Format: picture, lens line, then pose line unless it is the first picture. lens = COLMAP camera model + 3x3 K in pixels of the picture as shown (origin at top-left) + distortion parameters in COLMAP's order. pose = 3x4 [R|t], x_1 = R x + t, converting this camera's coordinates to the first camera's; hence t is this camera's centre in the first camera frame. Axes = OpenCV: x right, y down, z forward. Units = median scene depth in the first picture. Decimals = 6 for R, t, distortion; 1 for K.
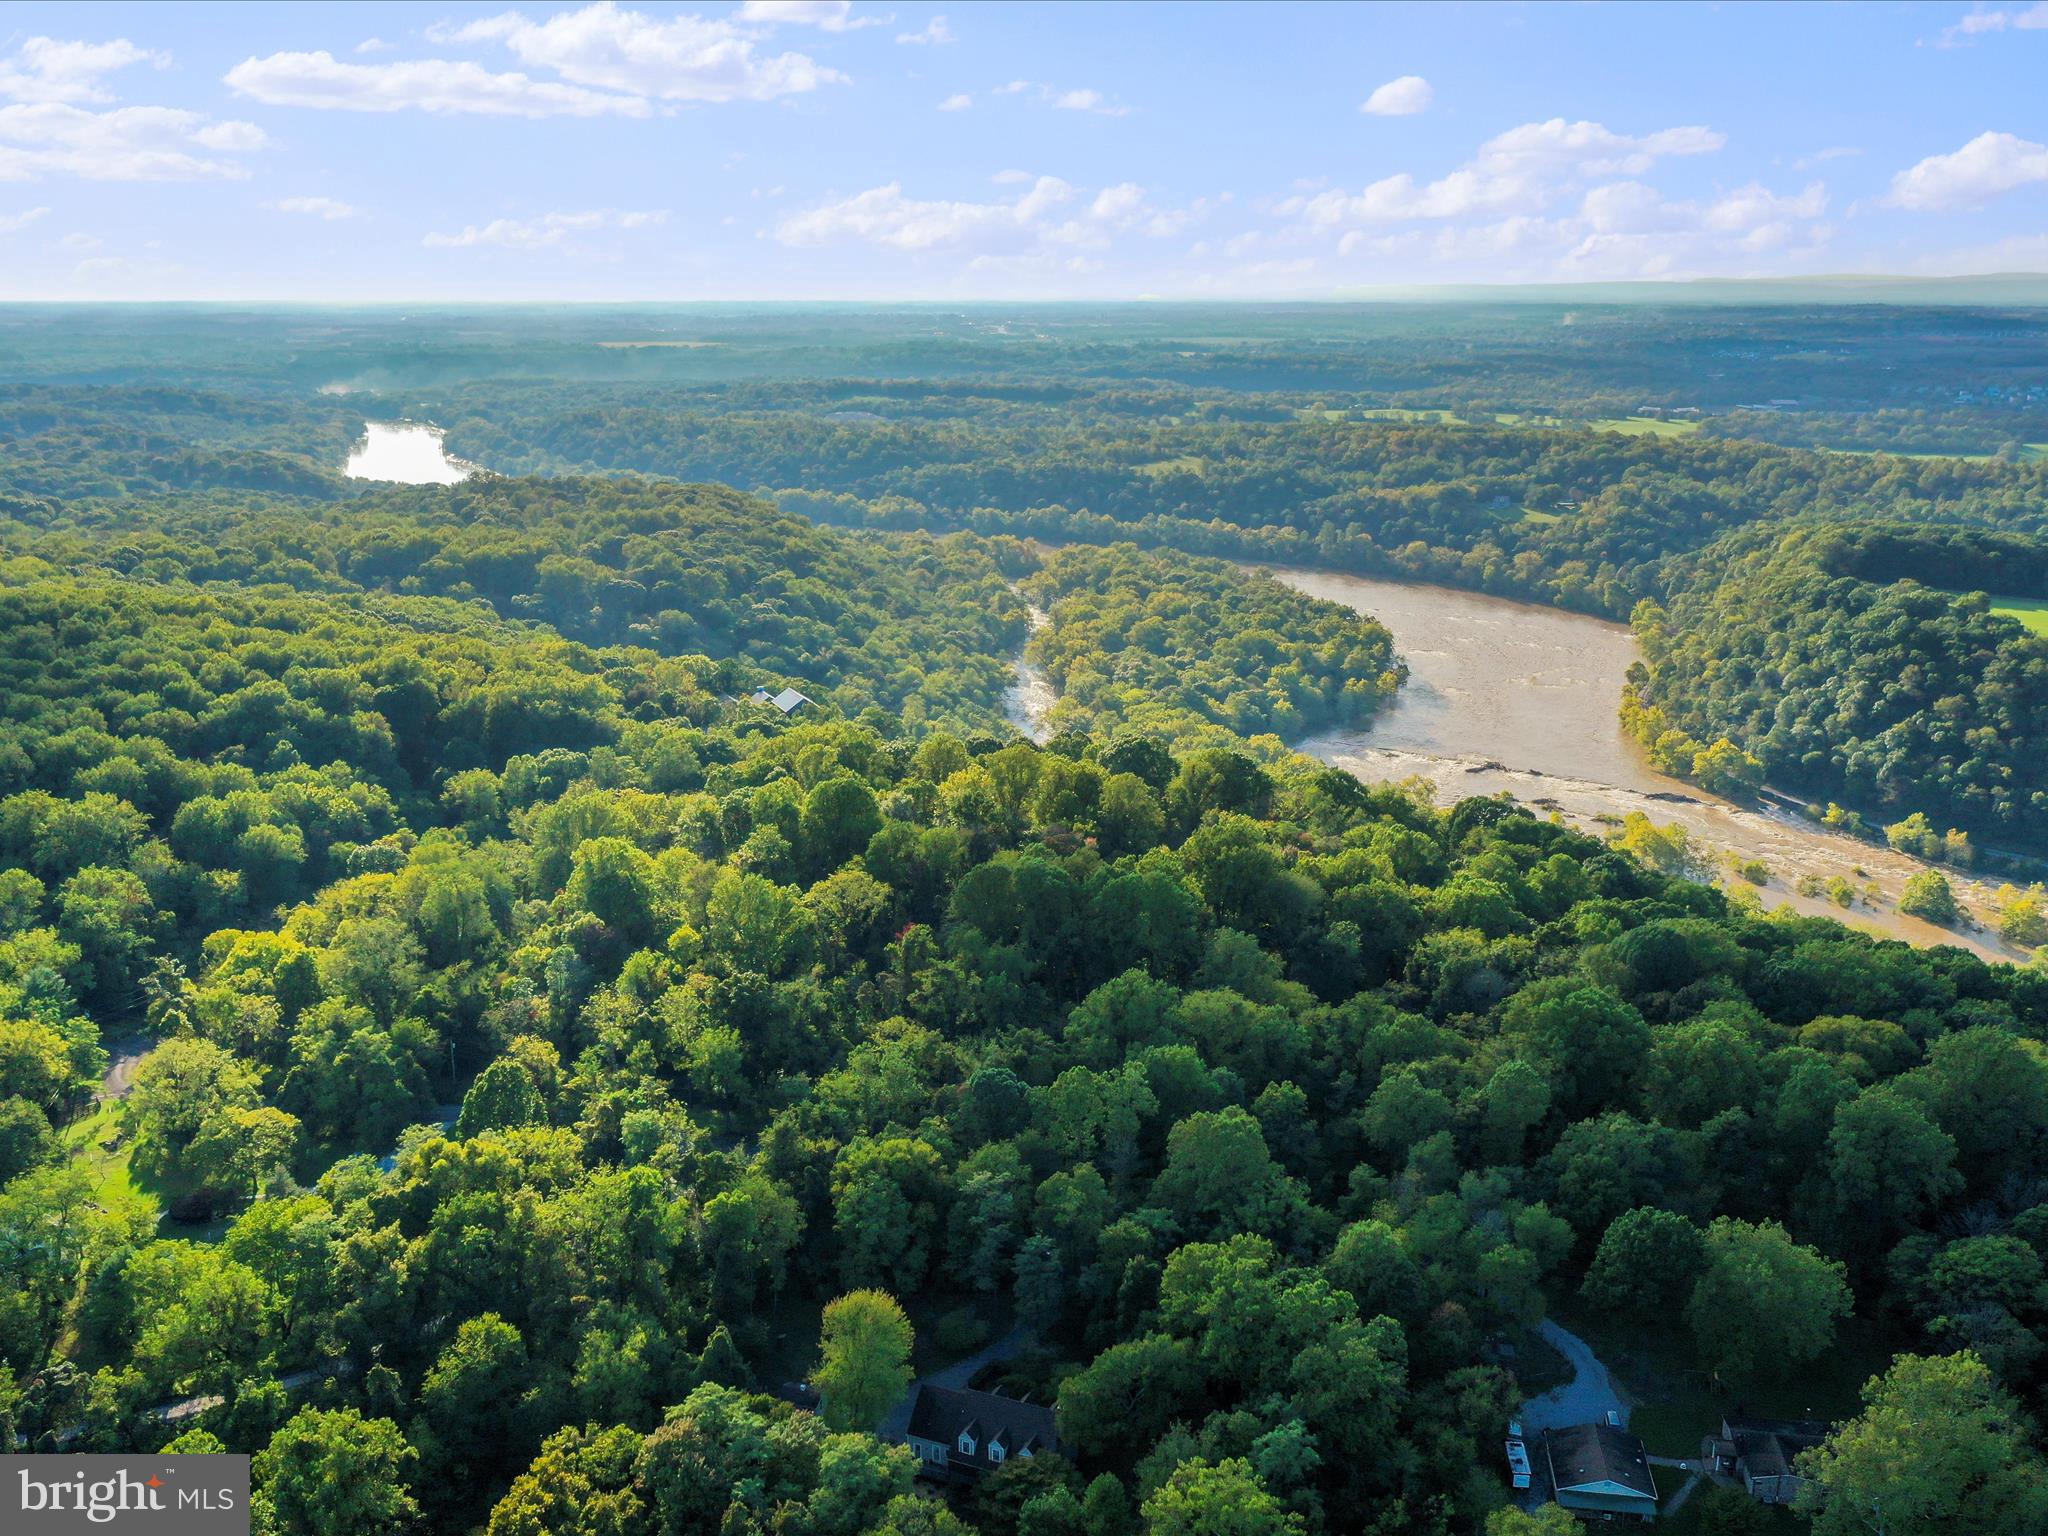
lens RADIAL K [[1795.8, 0, 1014.9], [0, 1795.8, 776.5], [0, 0, 1]] dist [-0.014691, 0.005847]
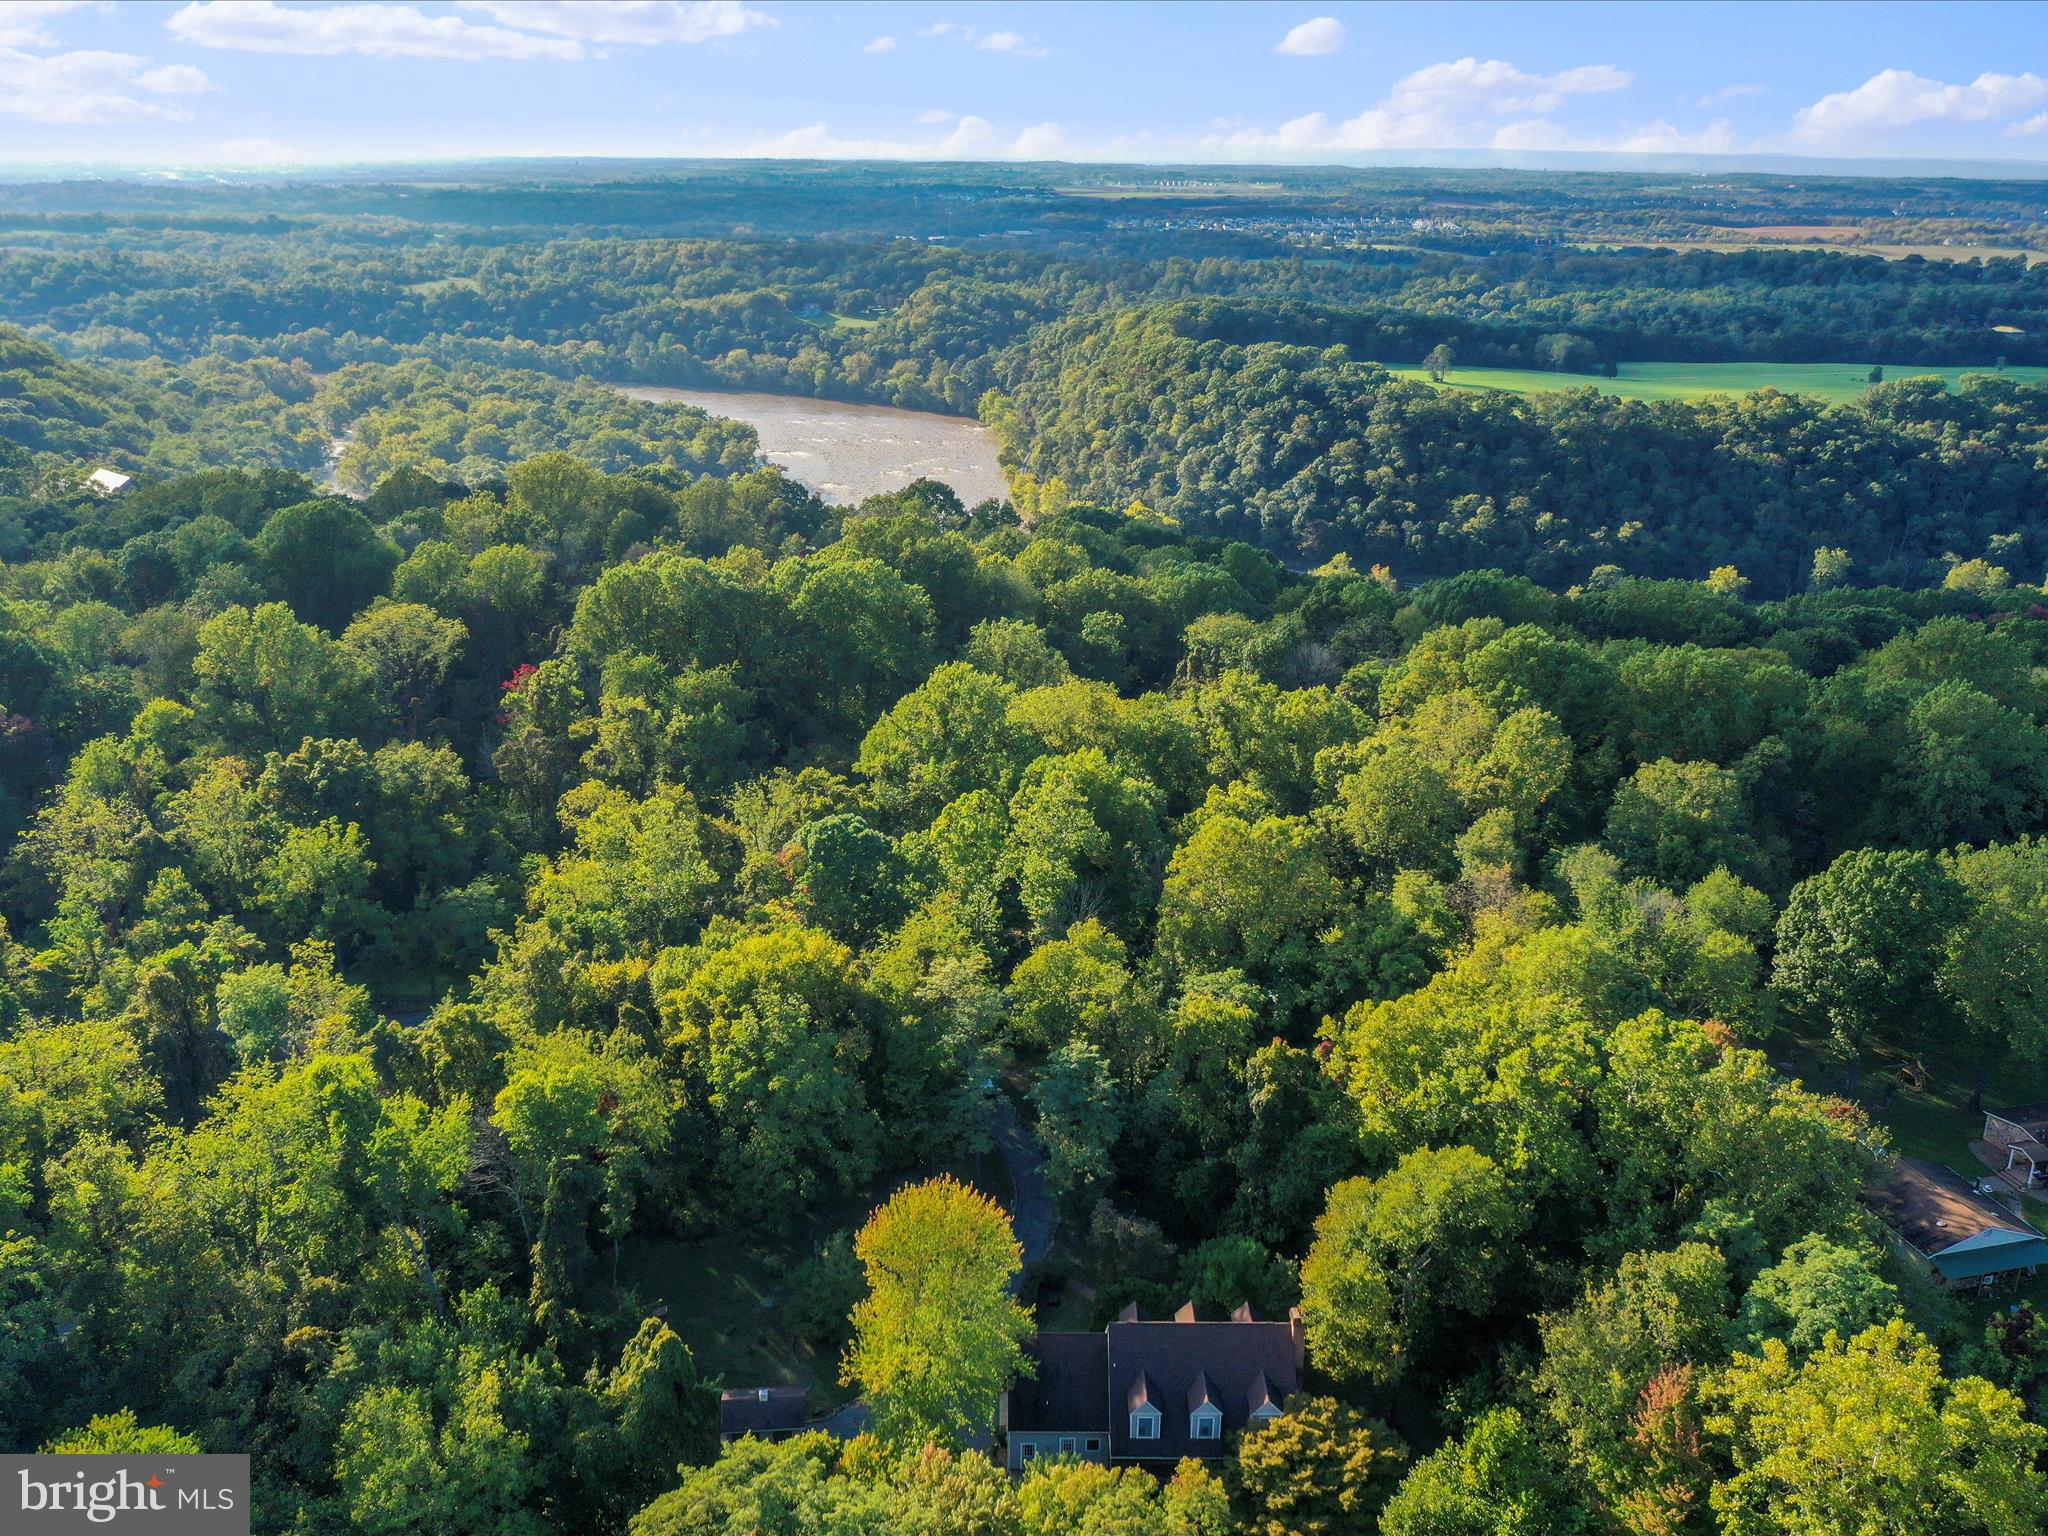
lens RADIAL K [[1795.8, 0, 1014.9], [0, 1795.8, 776.5], [0, 0, 1]] dist [-0.014691, 0.005847]
pose [[0.914455, -0.121275, 0.386088, -0.062181], [0.092167, 0.991381, 0.093108, 0.031685], [-0.394052, -0.049559, 0.917751, 0.133122]]
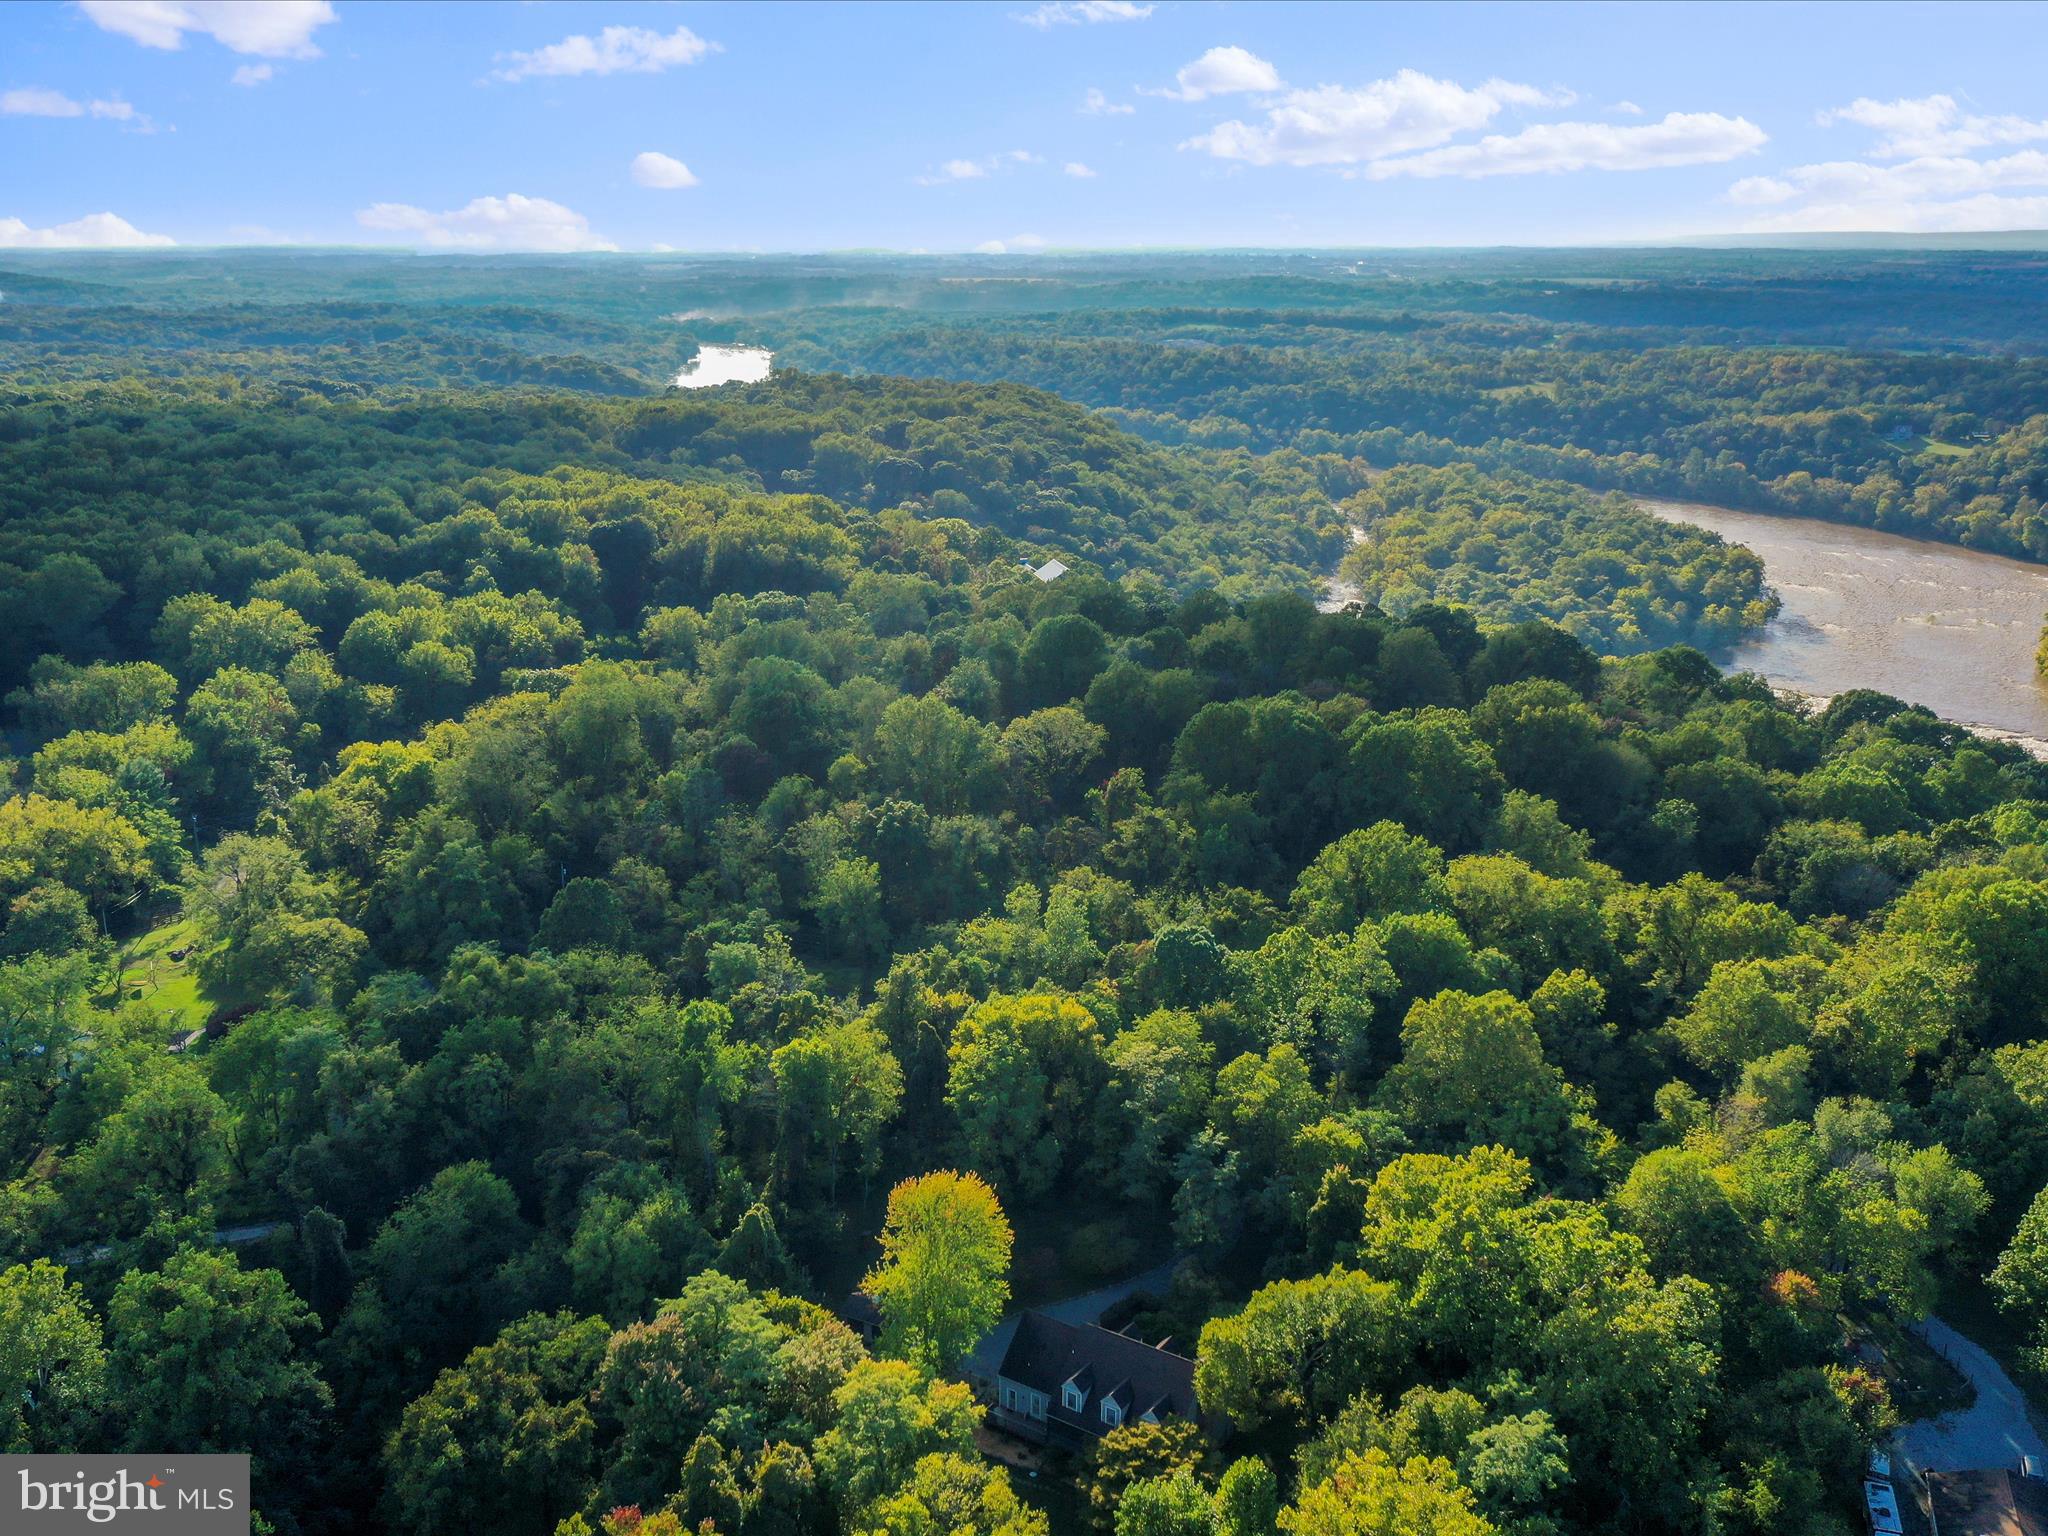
lens RADIAL K [[1833.9, 0, 1018.3], [0, 1833.9, 777.2], [0, 0, 1]] dist [-0.015058, 0.001804]
pose [[0.983393, 0.053230, -0.173510, 0.016521], [-0.049043, 0.998395, 0.028332, 0.026159], [0.174739, -0.019352, 0.984425, 0.069337]]
